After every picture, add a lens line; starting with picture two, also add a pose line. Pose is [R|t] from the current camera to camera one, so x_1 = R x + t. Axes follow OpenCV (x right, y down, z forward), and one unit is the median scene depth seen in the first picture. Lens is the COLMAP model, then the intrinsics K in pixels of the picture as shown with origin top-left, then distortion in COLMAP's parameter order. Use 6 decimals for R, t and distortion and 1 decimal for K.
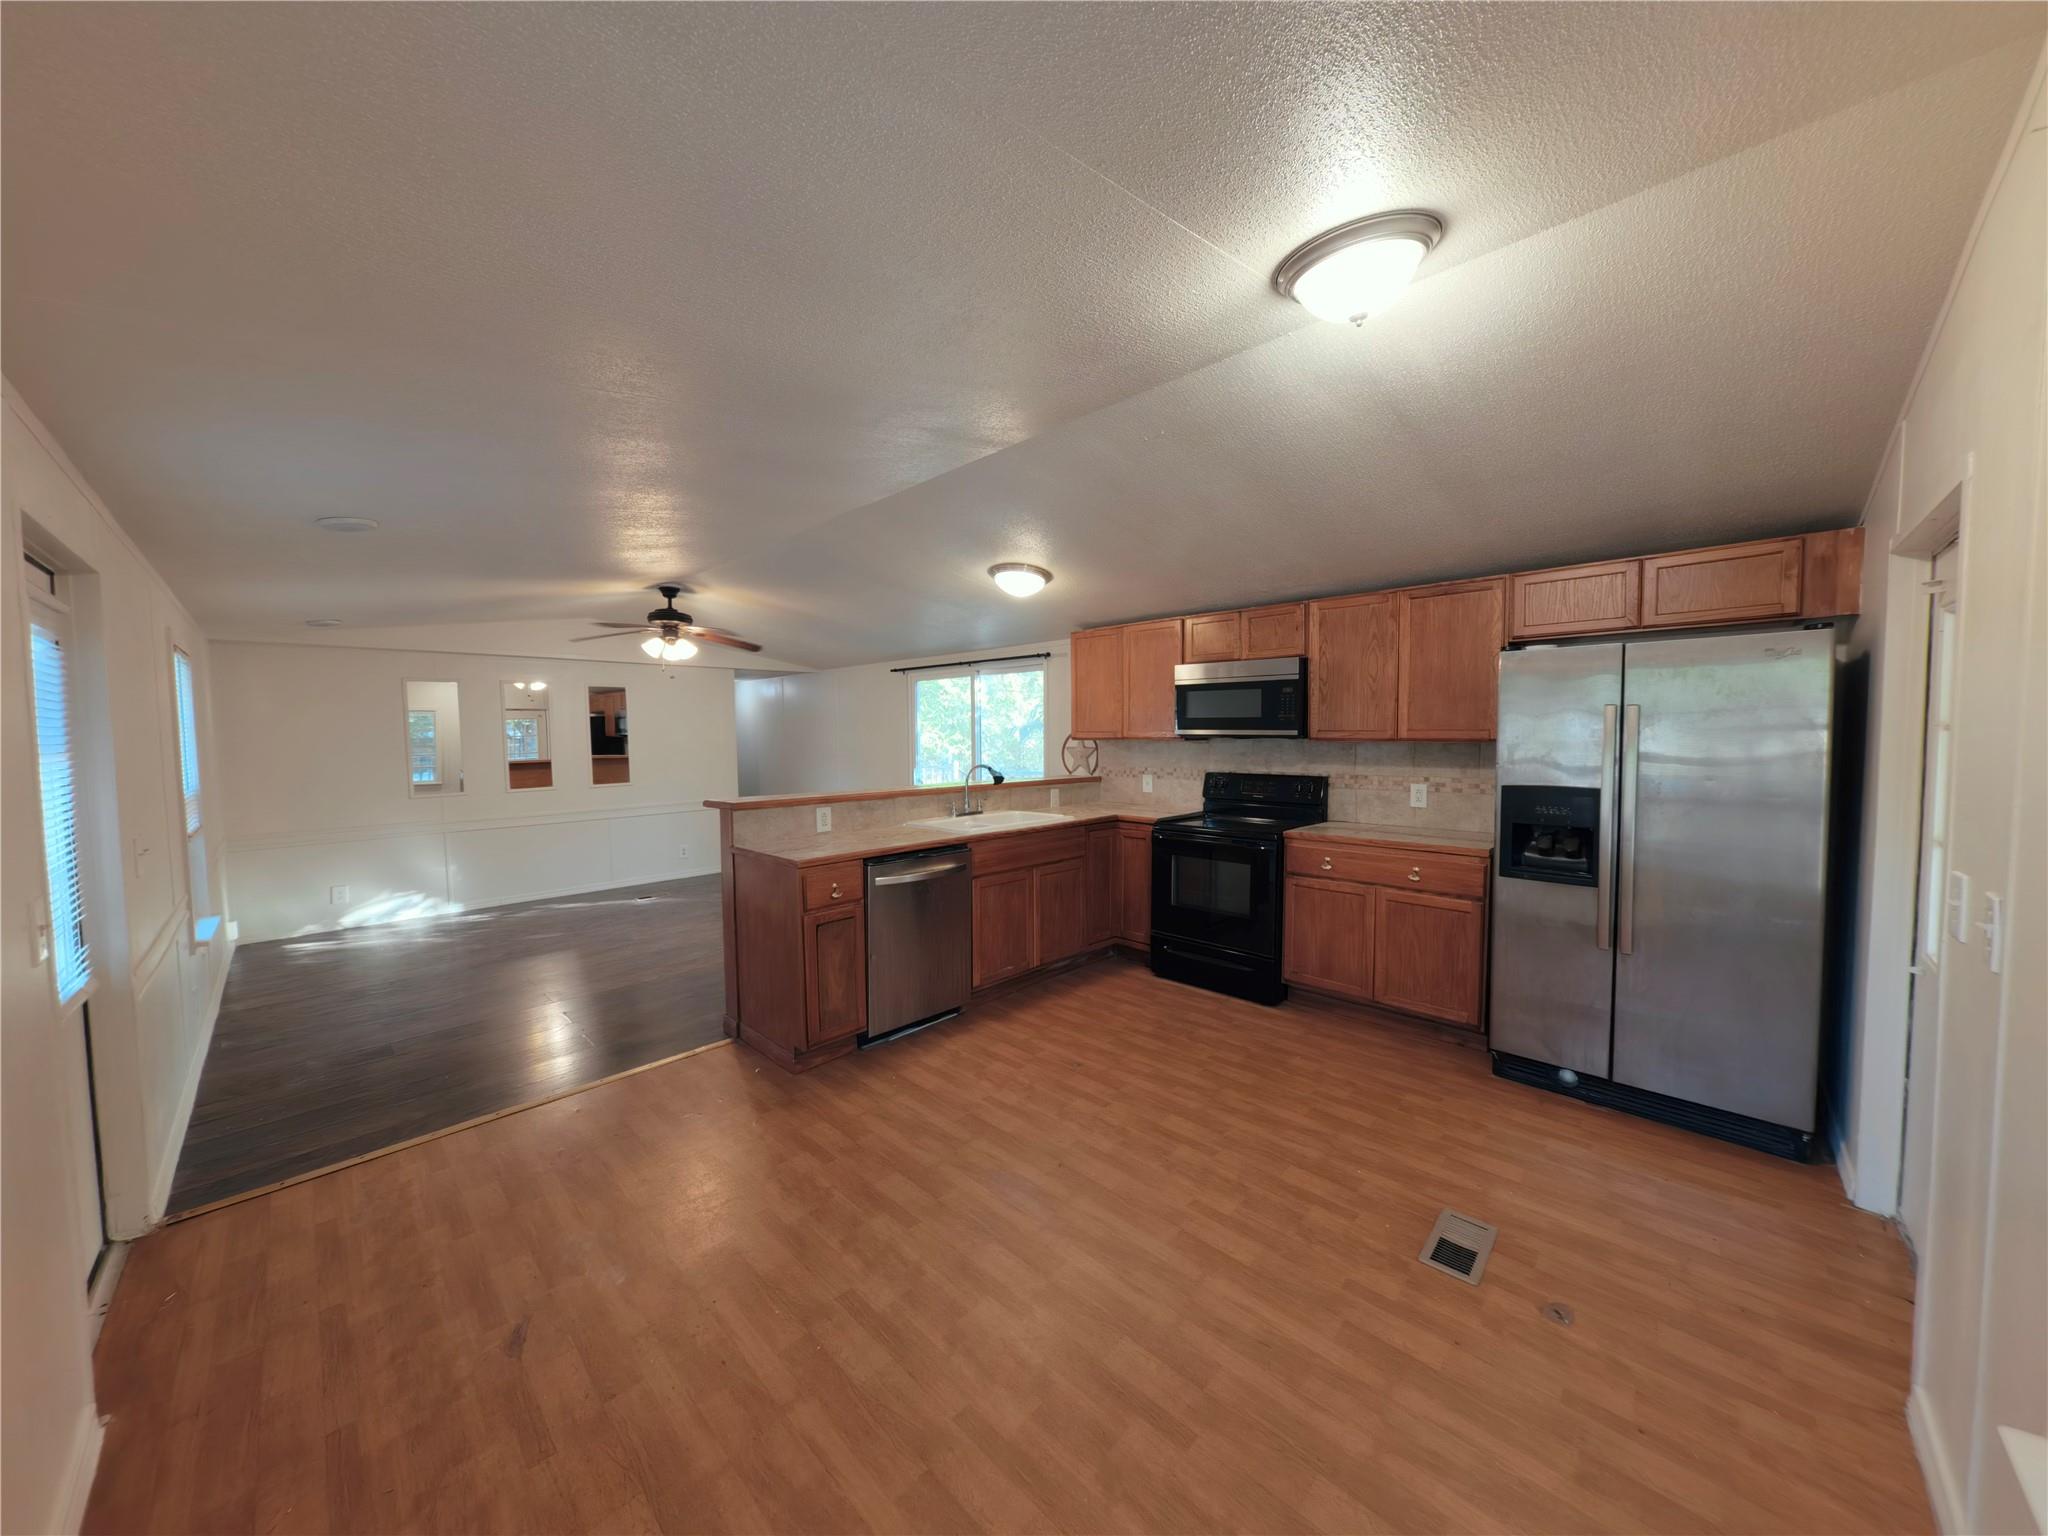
lens RADIAL K [[719.6, 0, 1024.0], [0, 719.6, 768.0], [0, 0, 1]] dist [-0.015289, 0.005101]
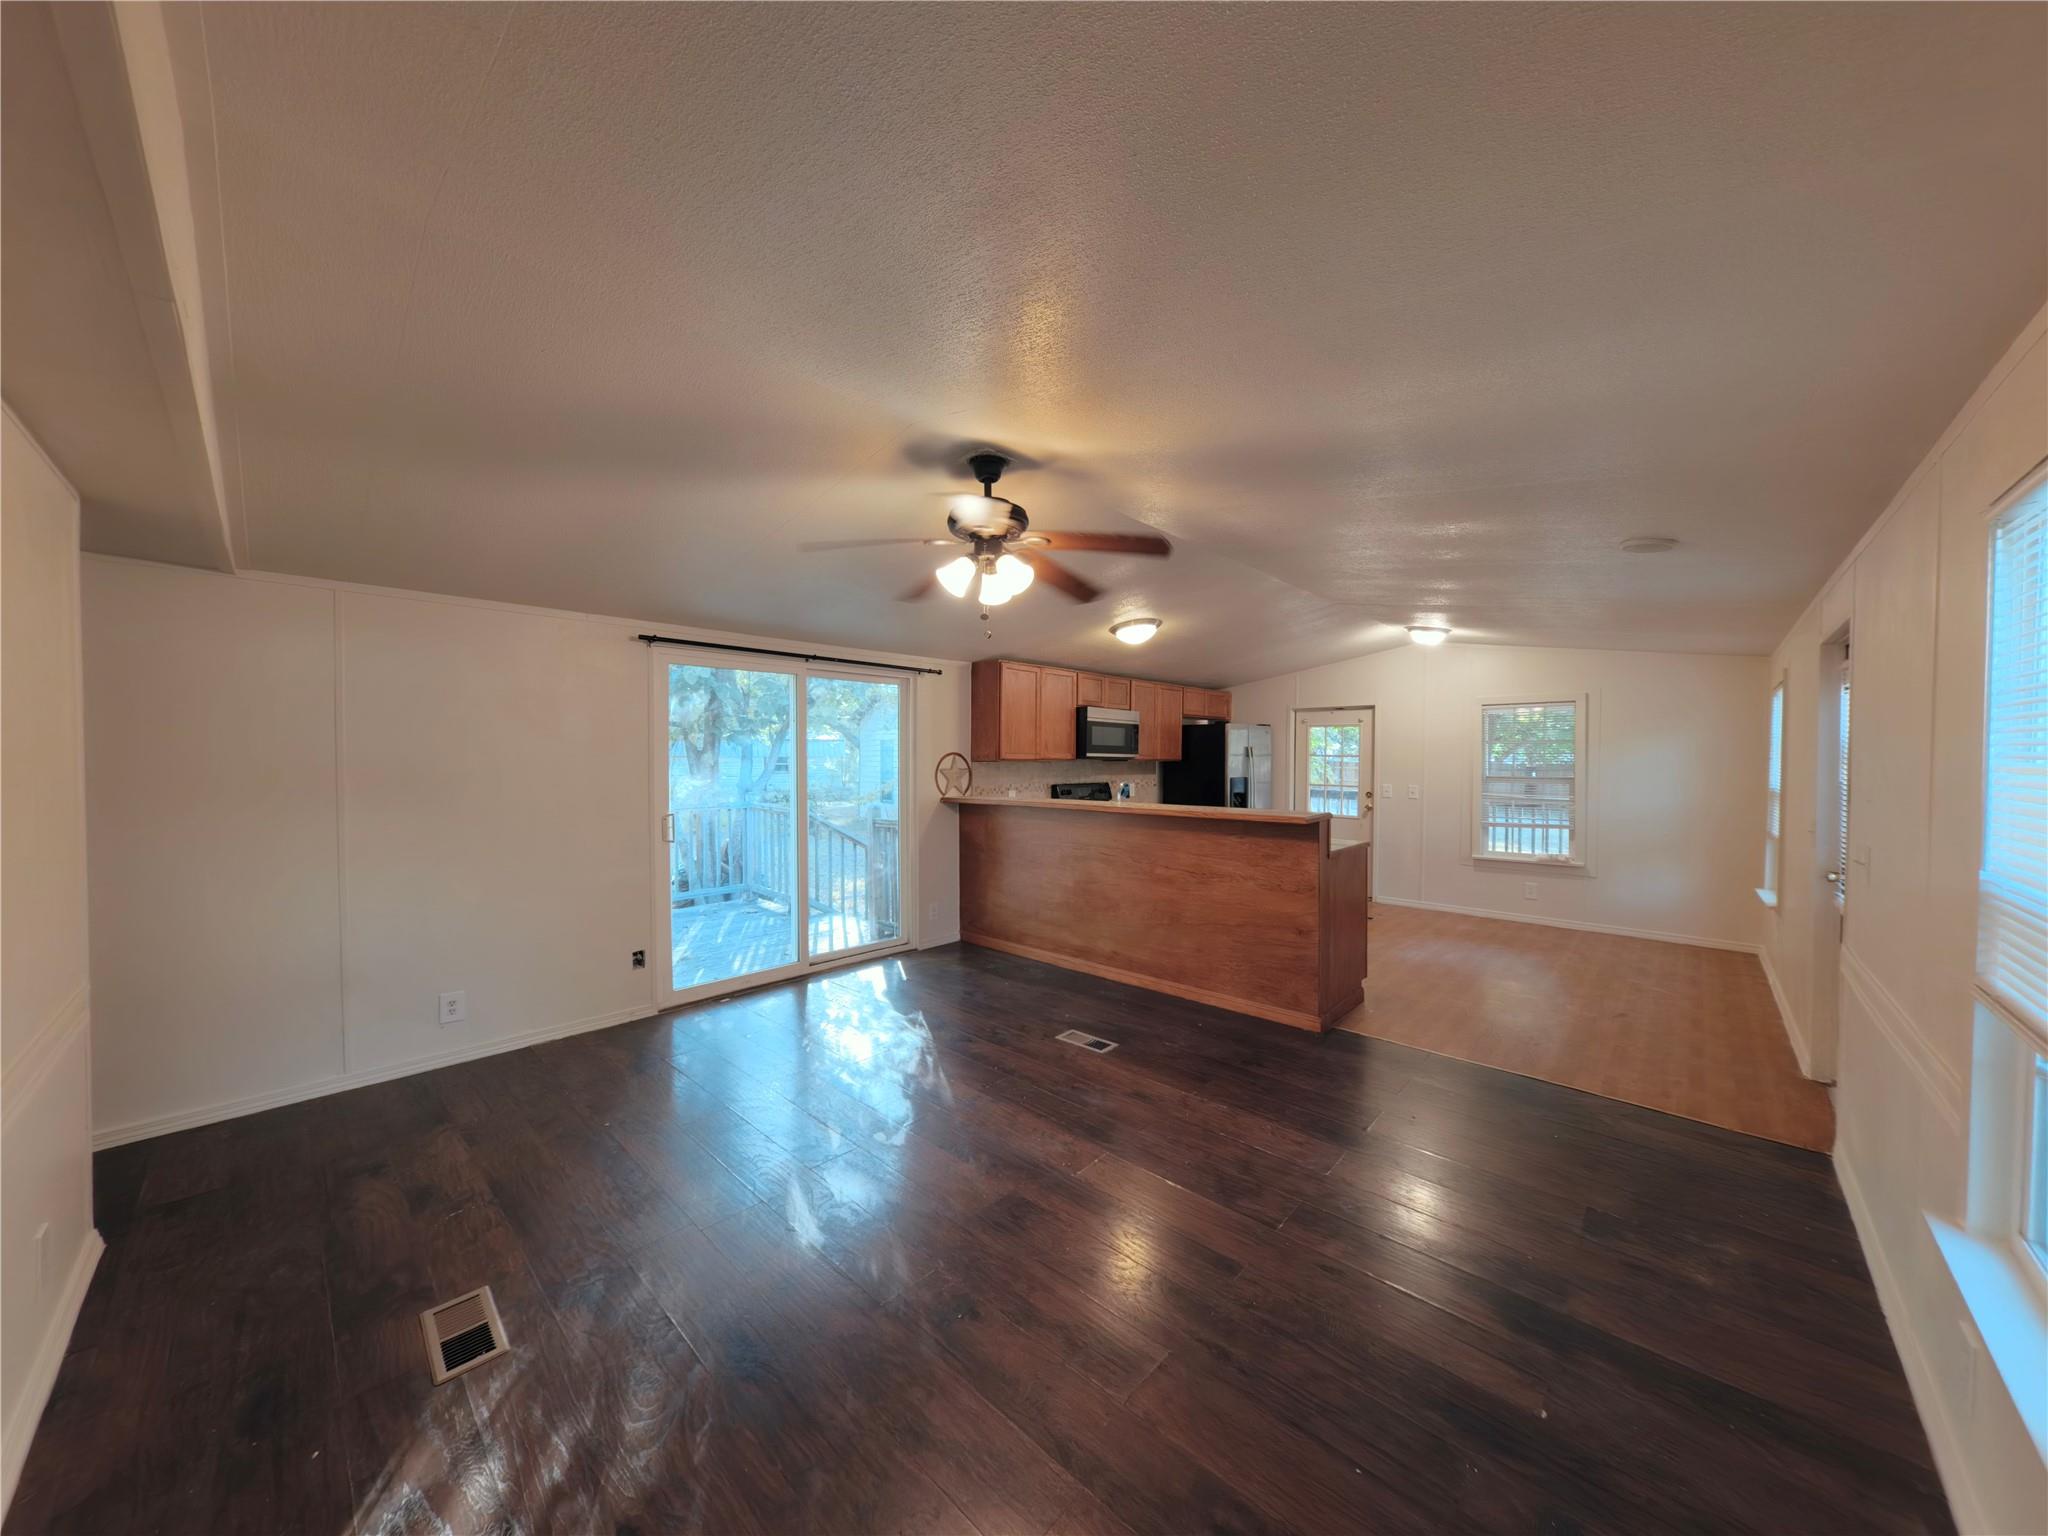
lens RADIAL K [[719.6, 0, 1024.0], [0, 719.6, 768.0], [0, 0, 1]] dist [-0.015289, 0.005101]
pose [[-0.014964, -0.006482, 0.999867, -1.337542], [0.047747, 0.998834, 0.007190, -0.046294], [-0.998747, 0.047848, -0.014637, 1.311897]]
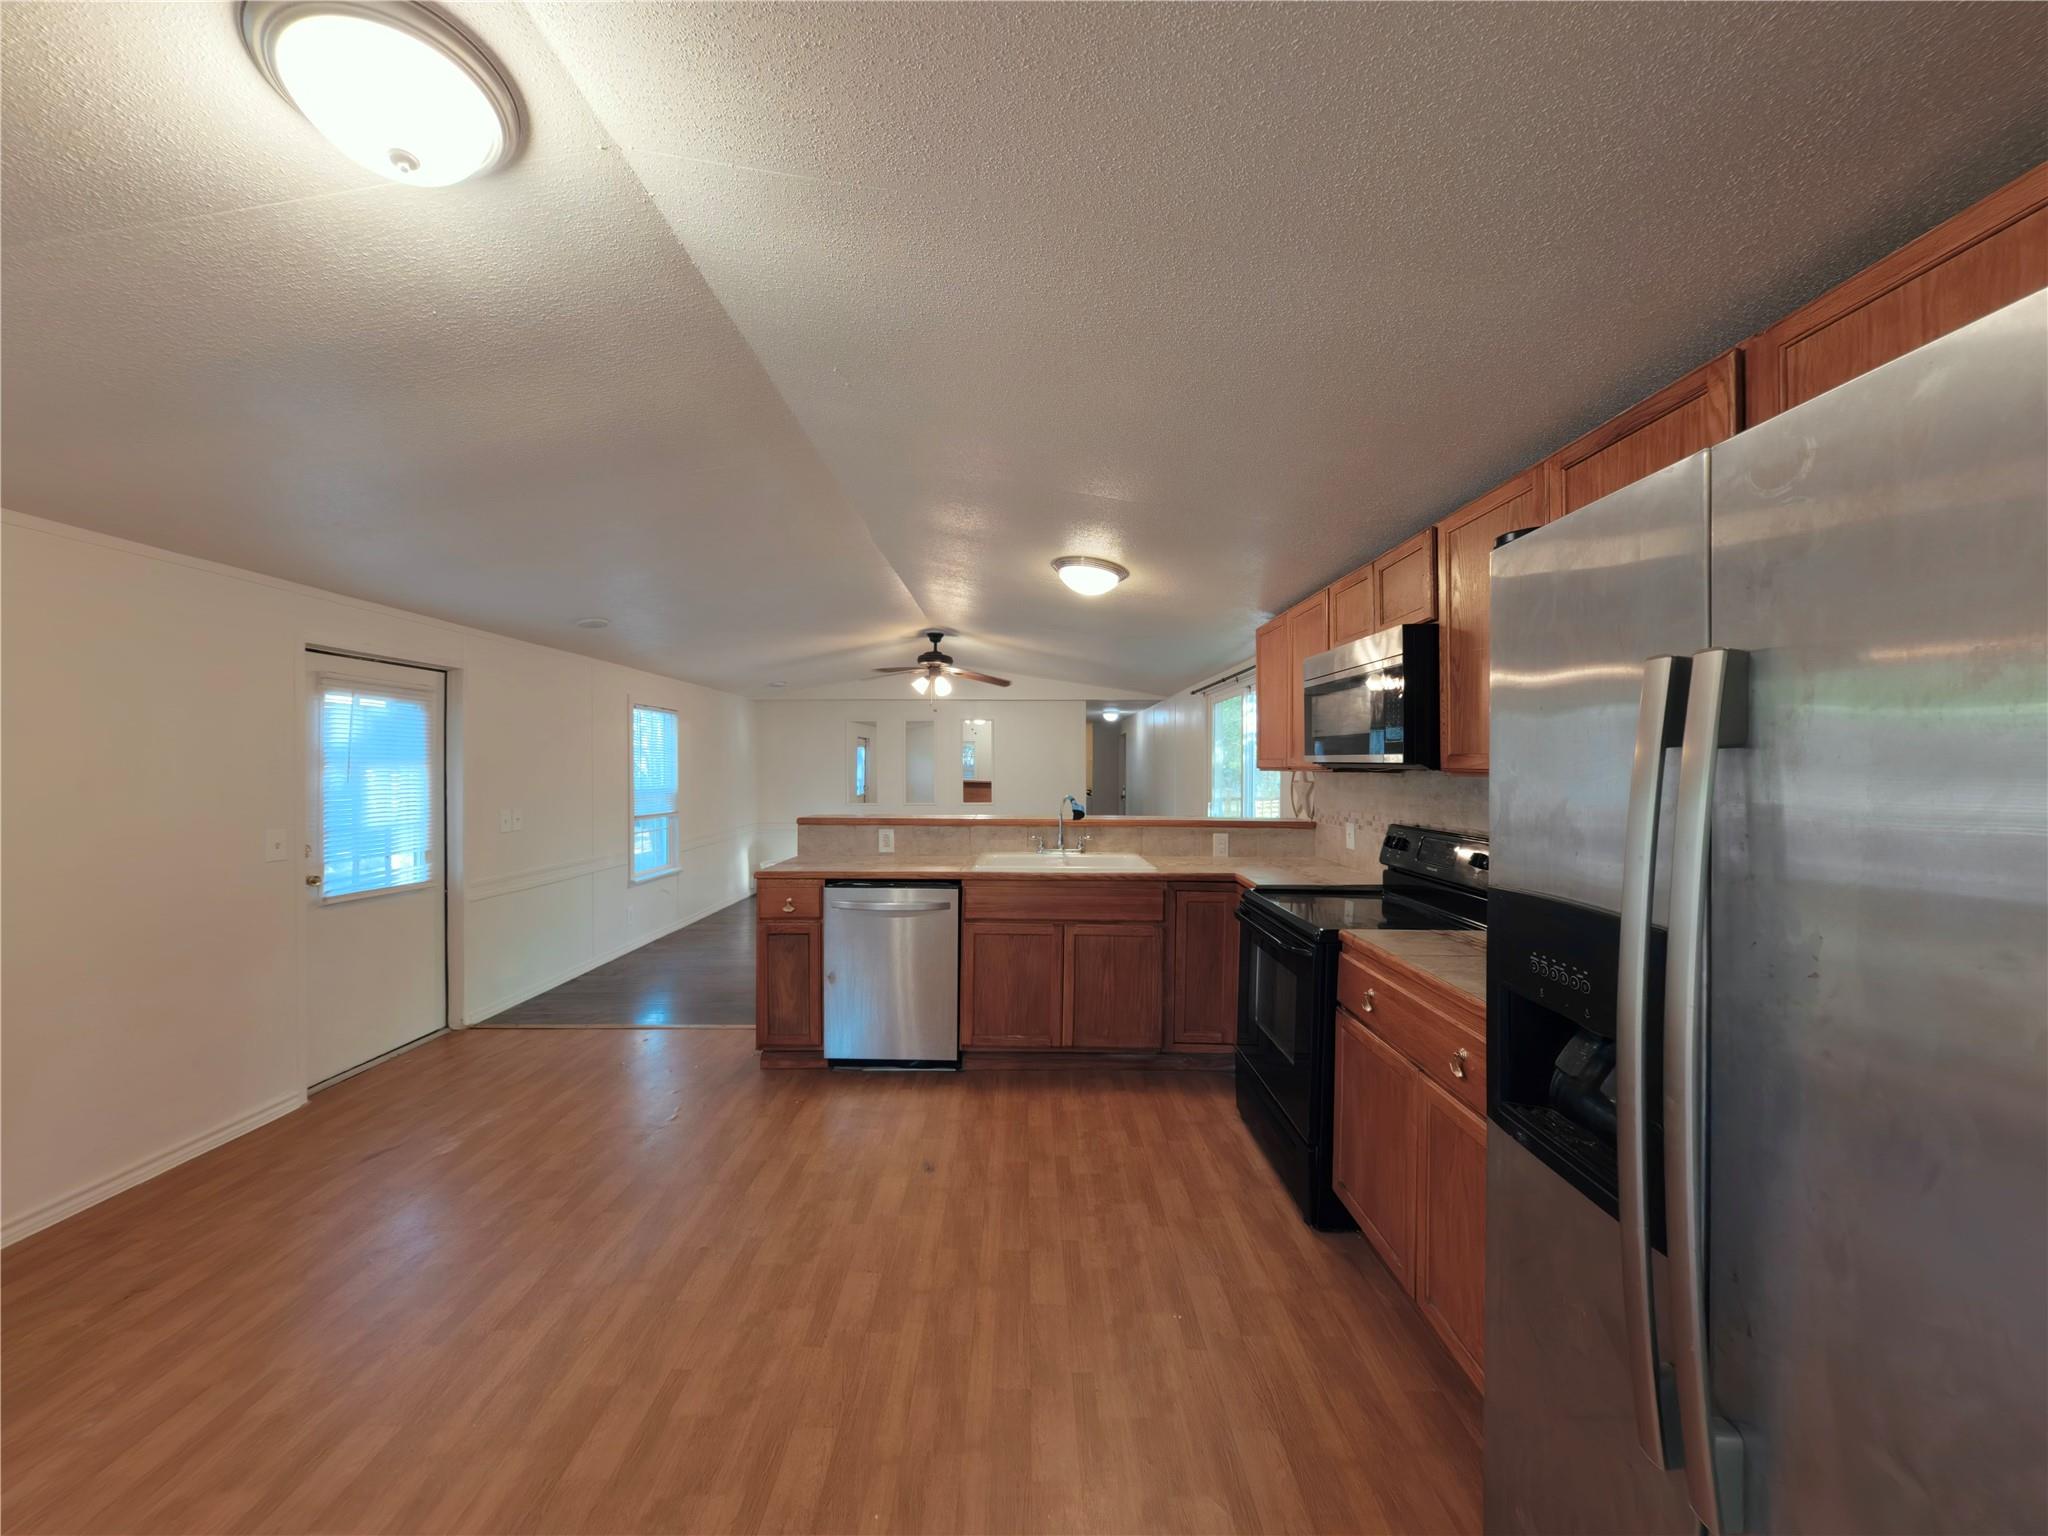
lens RADIAL K [[719.6, 0, 1024.0], [0, 719.6, 768.0], [0, 0, 1]] dist [-0.015289, 0.005101]
pose [[0.693921, 0.012366, -0.719945, 0.584829], [-0.044951, 0.998646, -0.026173, -0.014084], [0.718647, 0.050524, 0.693537, 0.406013]]
